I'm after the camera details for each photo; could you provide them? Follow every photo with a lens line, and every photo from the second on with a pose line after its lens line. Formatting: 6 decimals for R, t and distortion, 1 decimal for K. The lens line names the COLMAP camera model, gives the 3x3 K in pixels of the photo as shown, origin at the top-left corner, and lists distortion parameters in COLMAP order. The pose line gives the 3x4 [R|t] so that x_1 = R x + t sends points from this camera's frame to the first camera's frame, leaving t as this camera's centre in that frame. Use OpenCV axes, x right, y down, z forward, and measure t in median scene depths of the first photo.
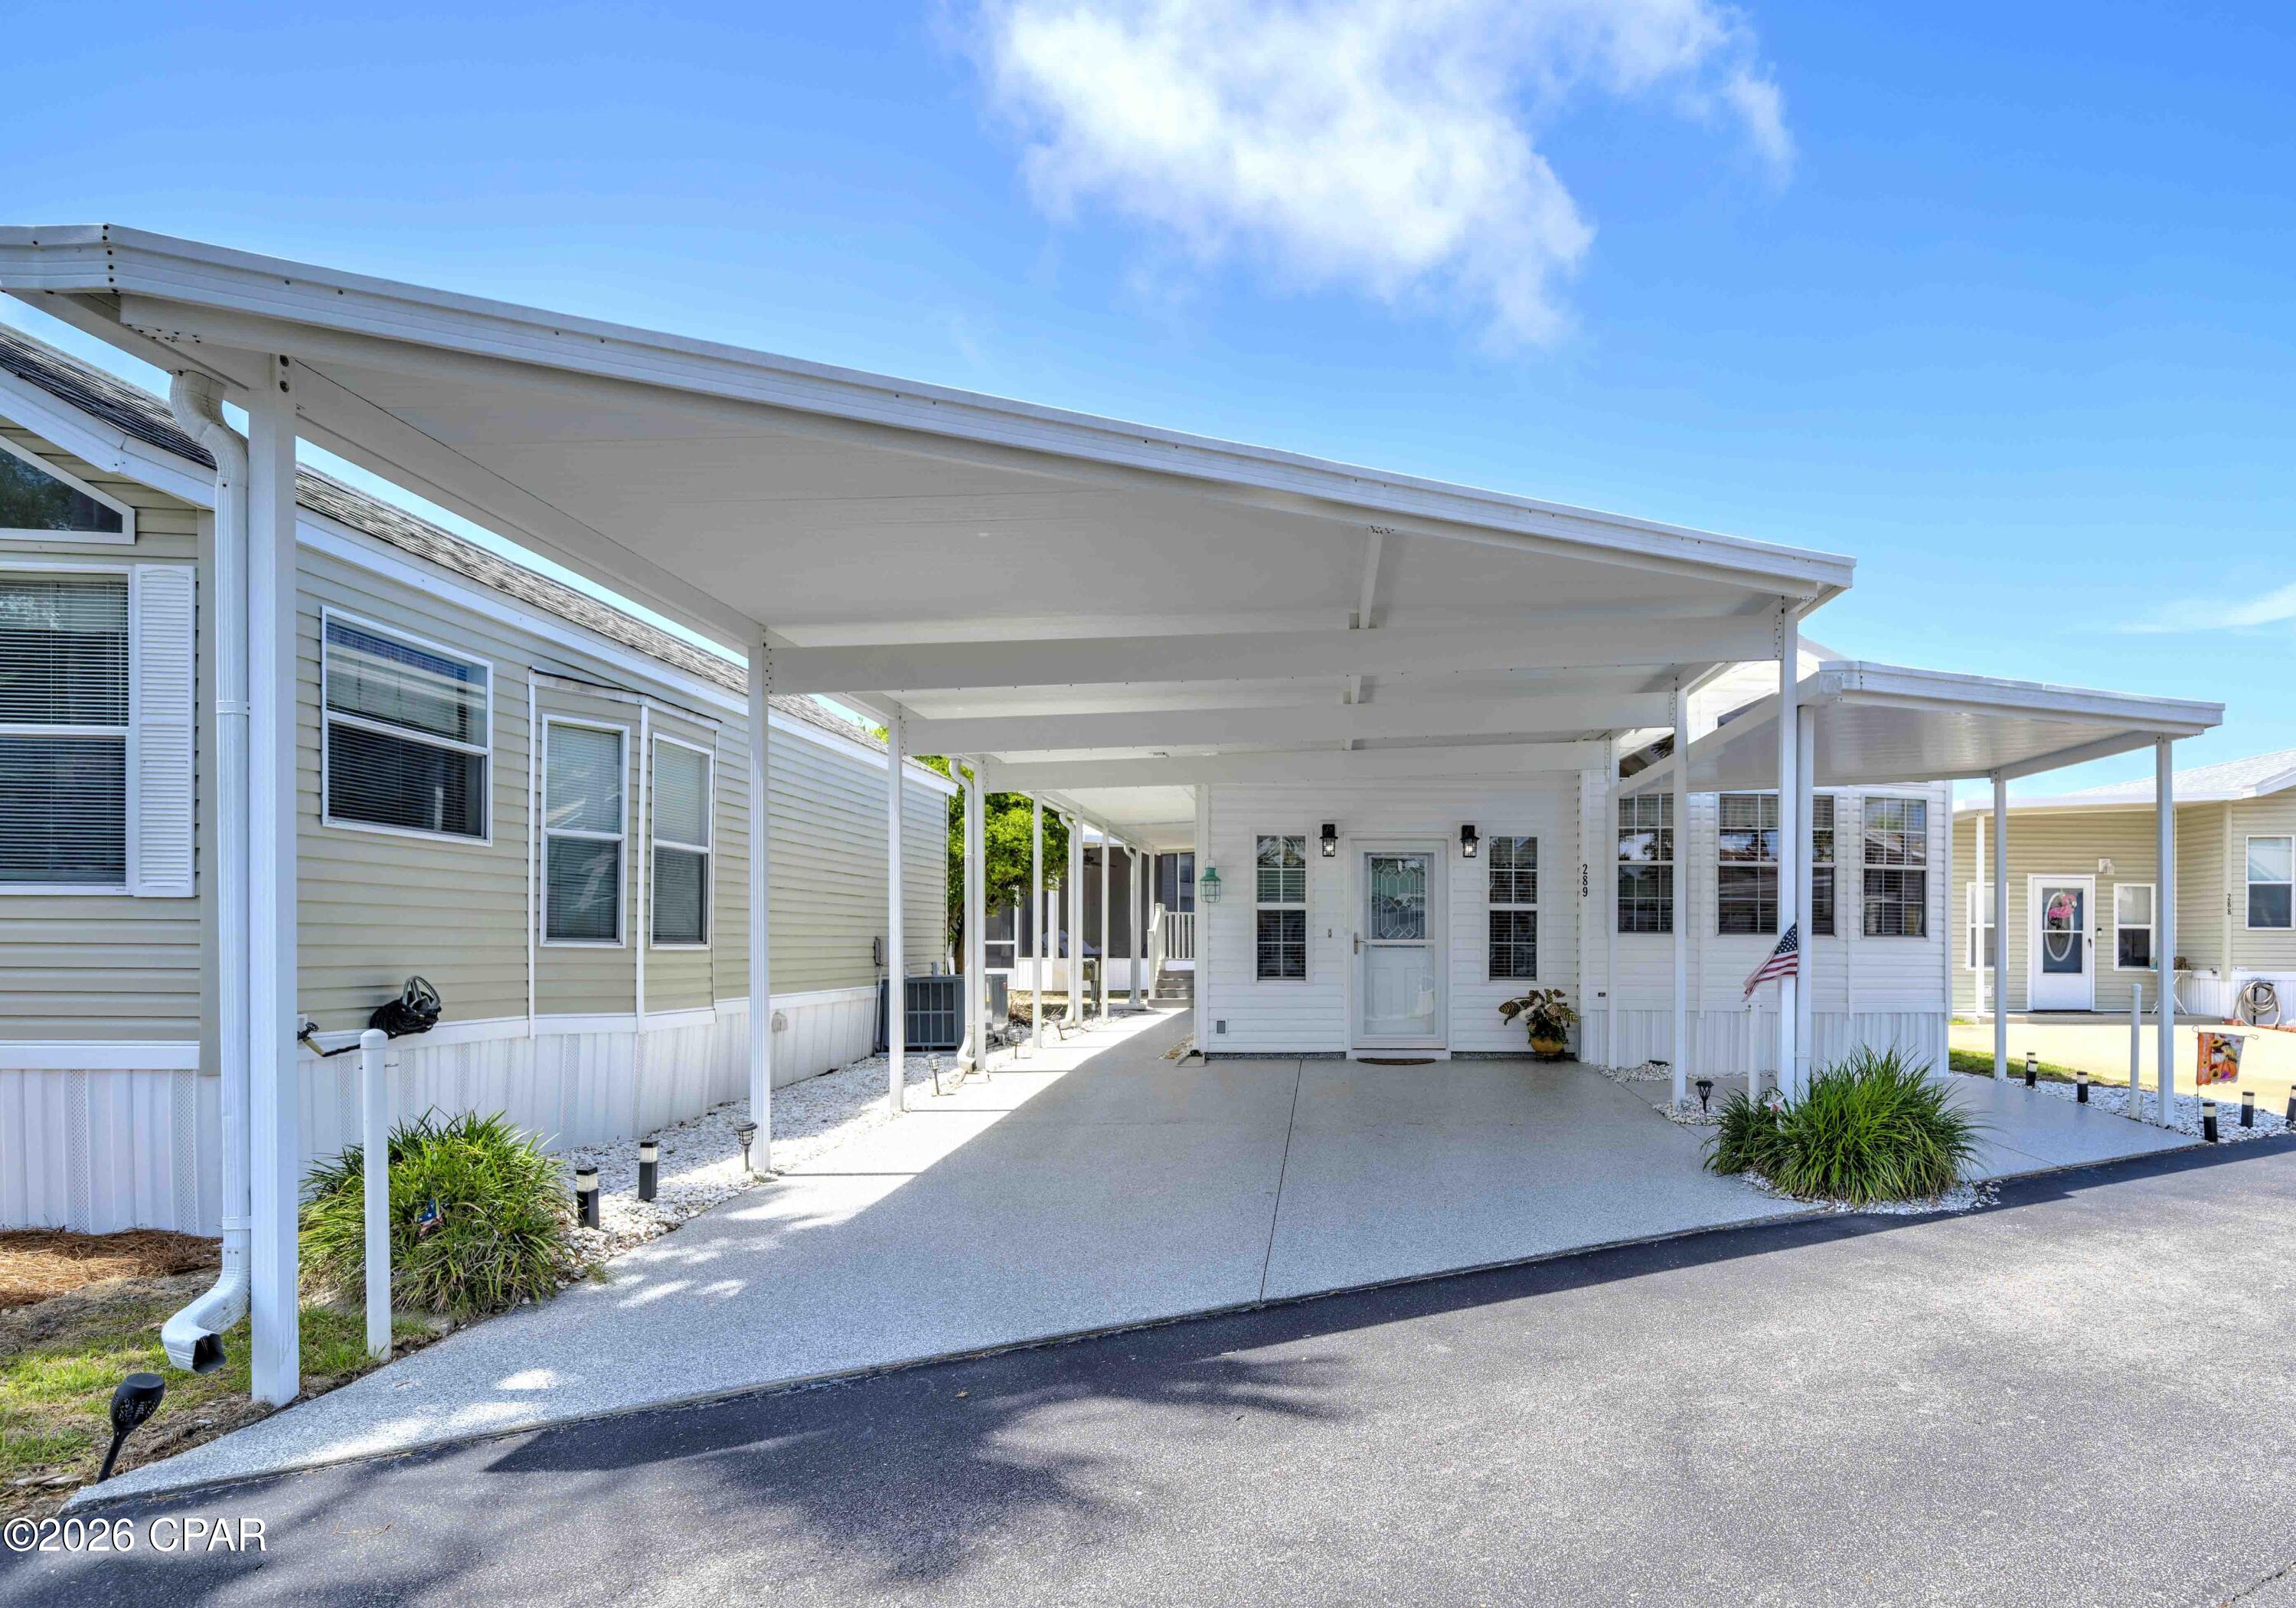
lens RADIAL K [[1291.3, 0, 1377.9], [0, 1291.3, 963.1], [0, 0, 1]] dist [-0.000977, -0.000226]
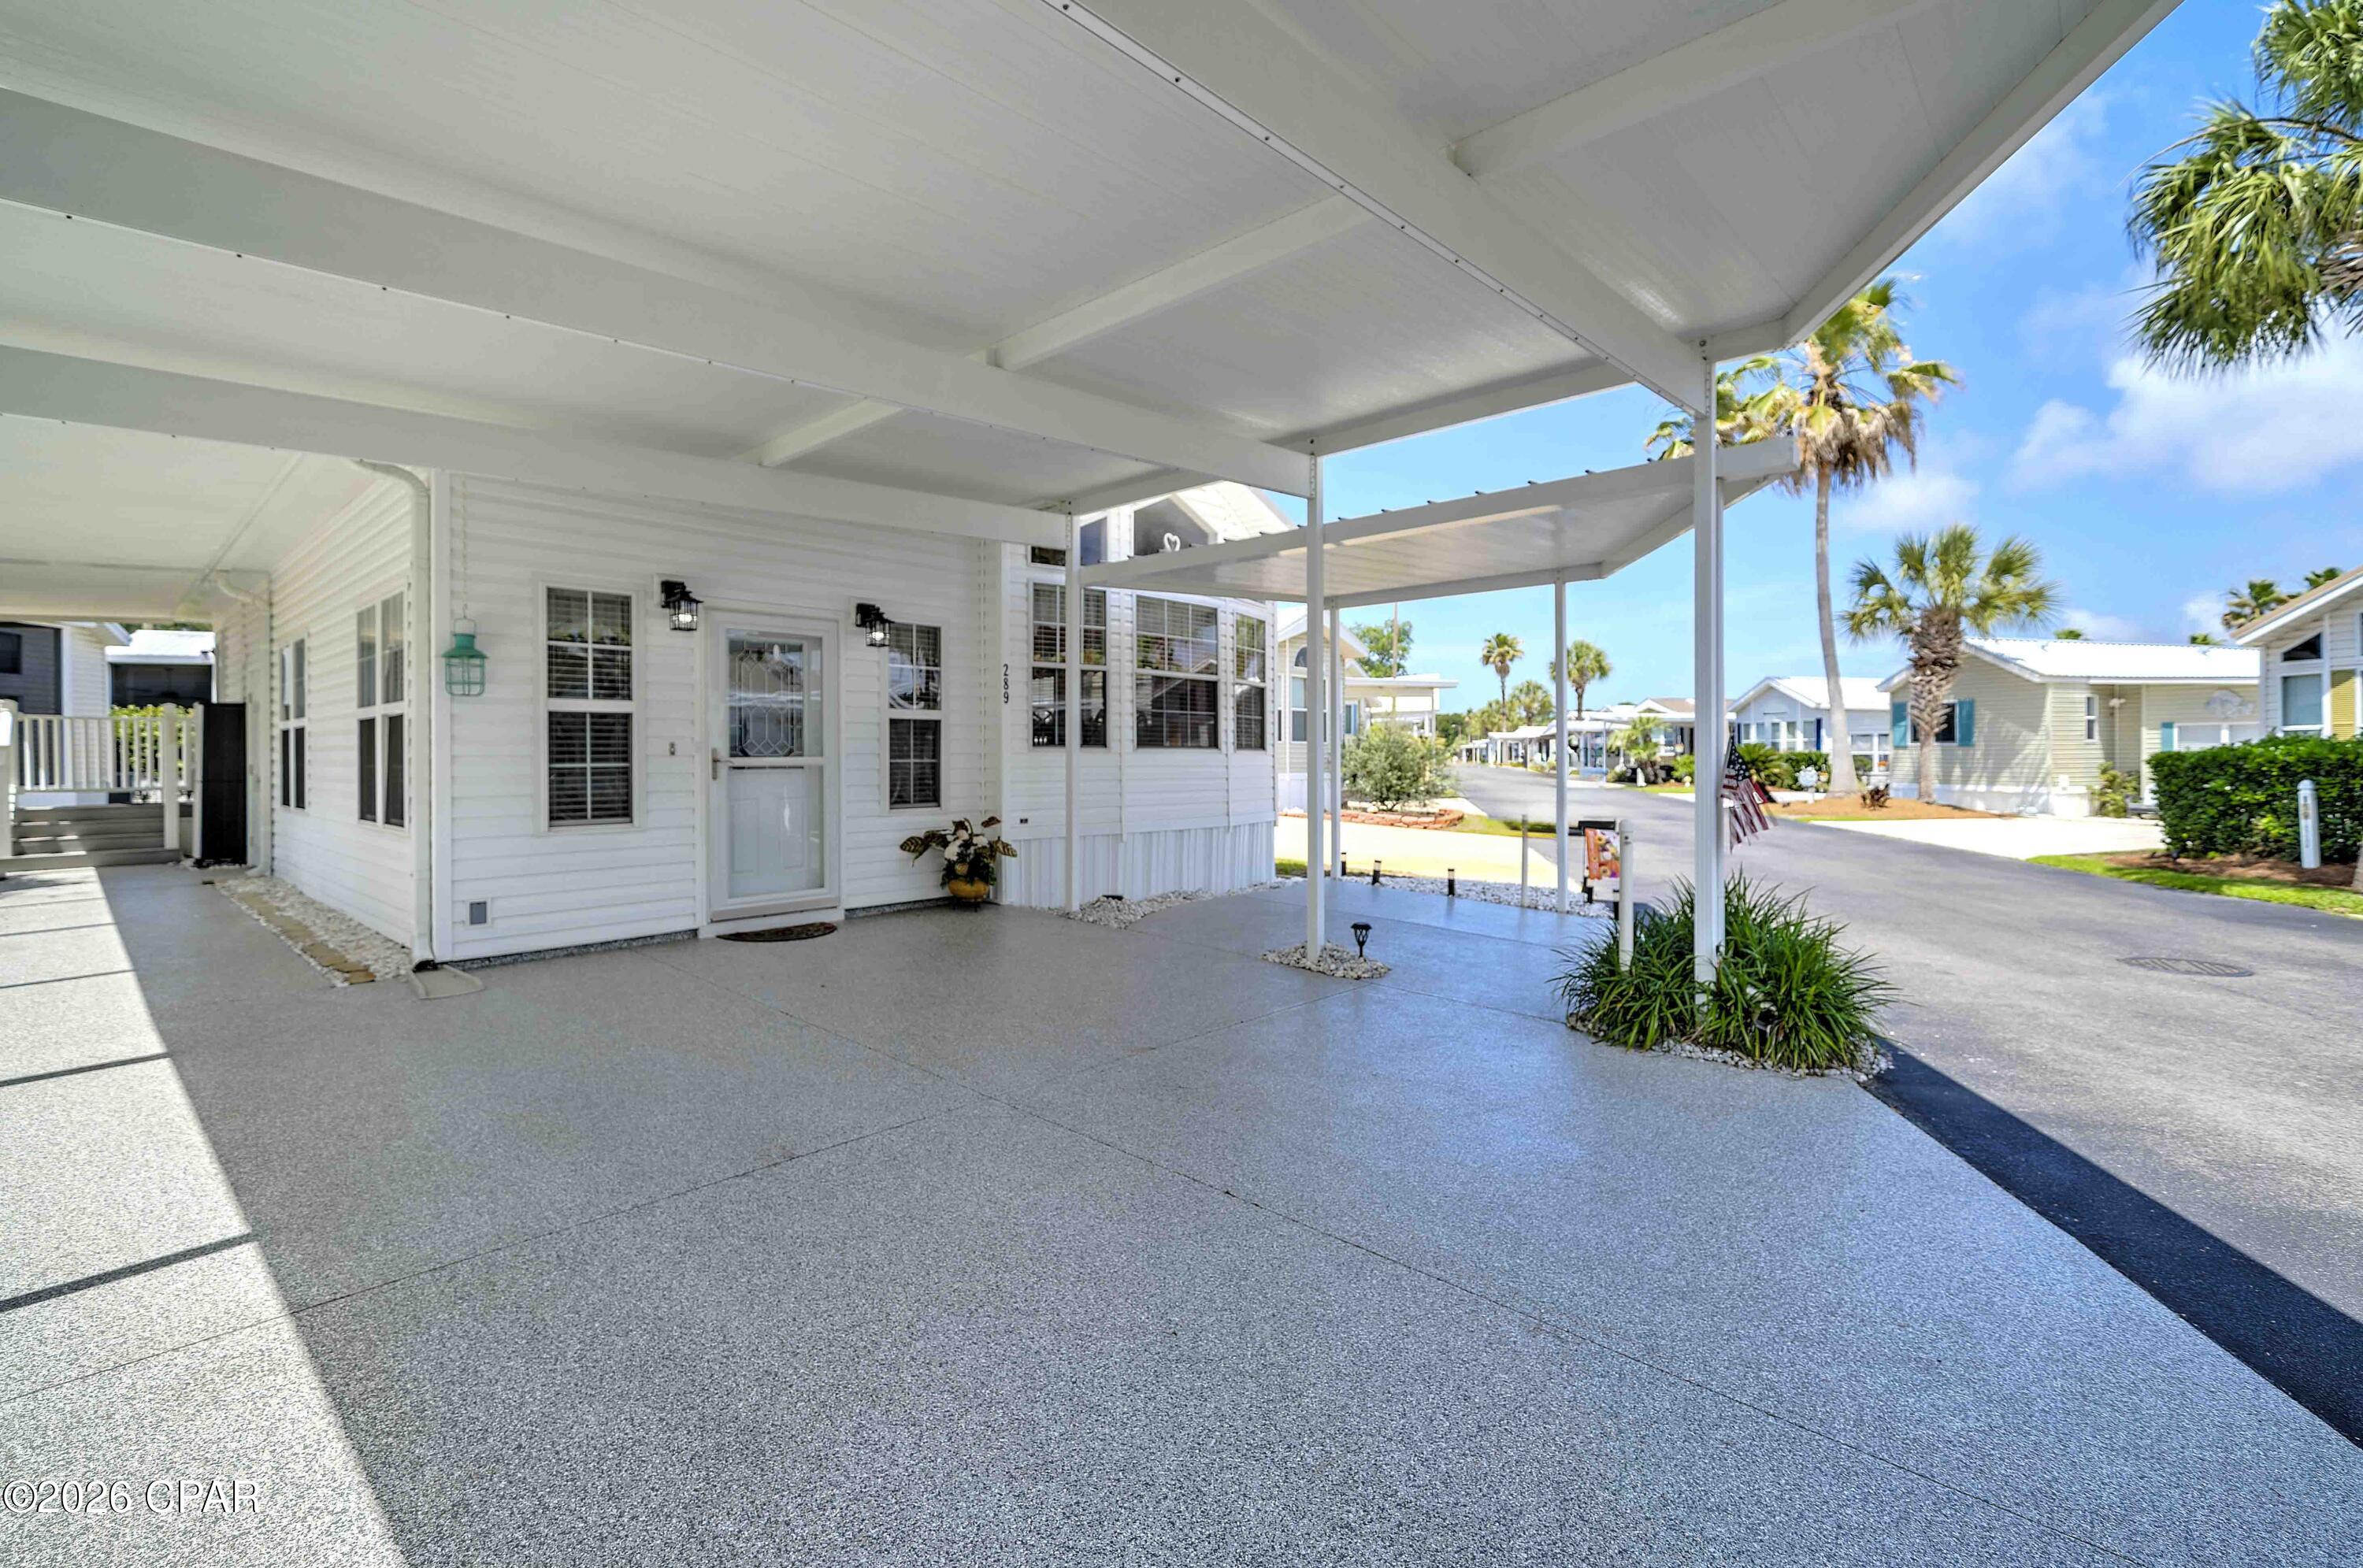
lens RADIAL K [[1038.6, 0, 1182.0], [0, 1038.6, 762.6], [0, 0, 1]] dist [0.001469, 0.000129]
pose [[0.699315, -0.014086, 0.714675, -0.235395], [0.019162, 0.999816, 0.000956, -0.012205], [-0.714557, 0.013027, 0.699456, 0.458276]]
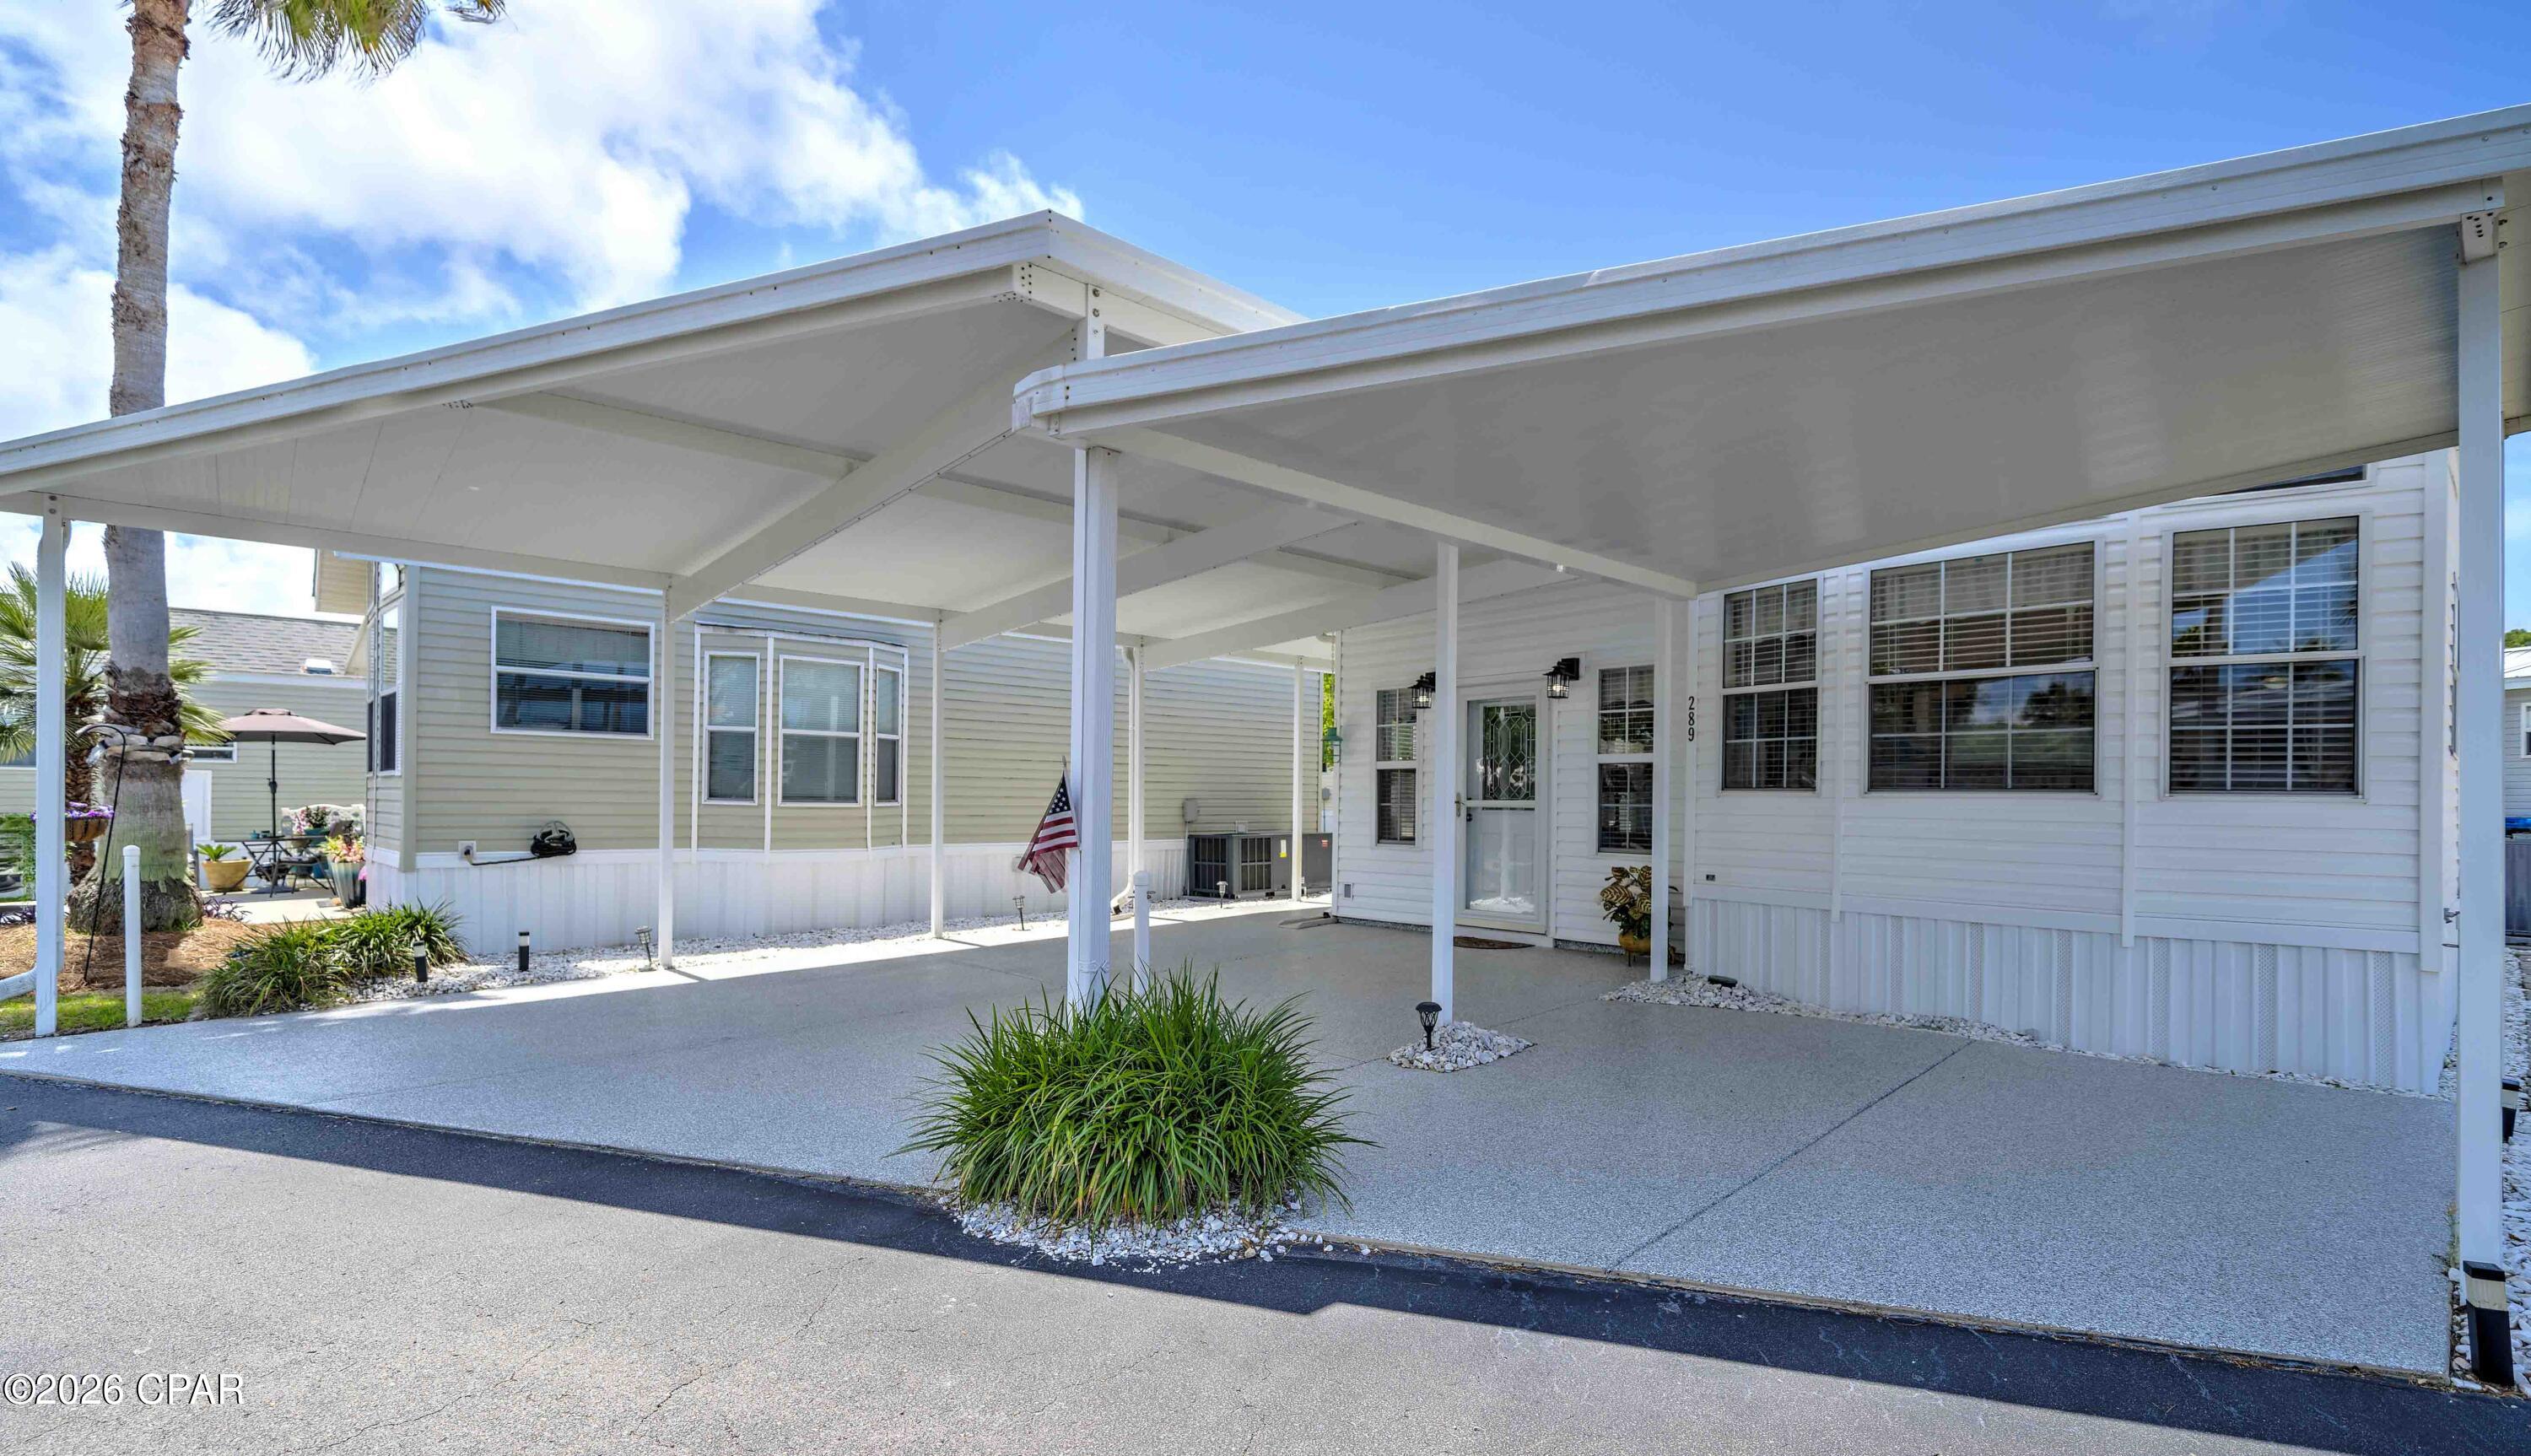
lens RADIAL K [[1136.4, 0, 1251.1], [0, 1136.4, 787.9], [0, 0, 1]] dist [0.001717, 0.000139]
pose [[0.633741, -0.009184, -0.773491, 0.499581], [-0.016424, 0.999544, -0.025324, -0.005013], [0.773371, 0.028753, 0.633302, 0.407130]]
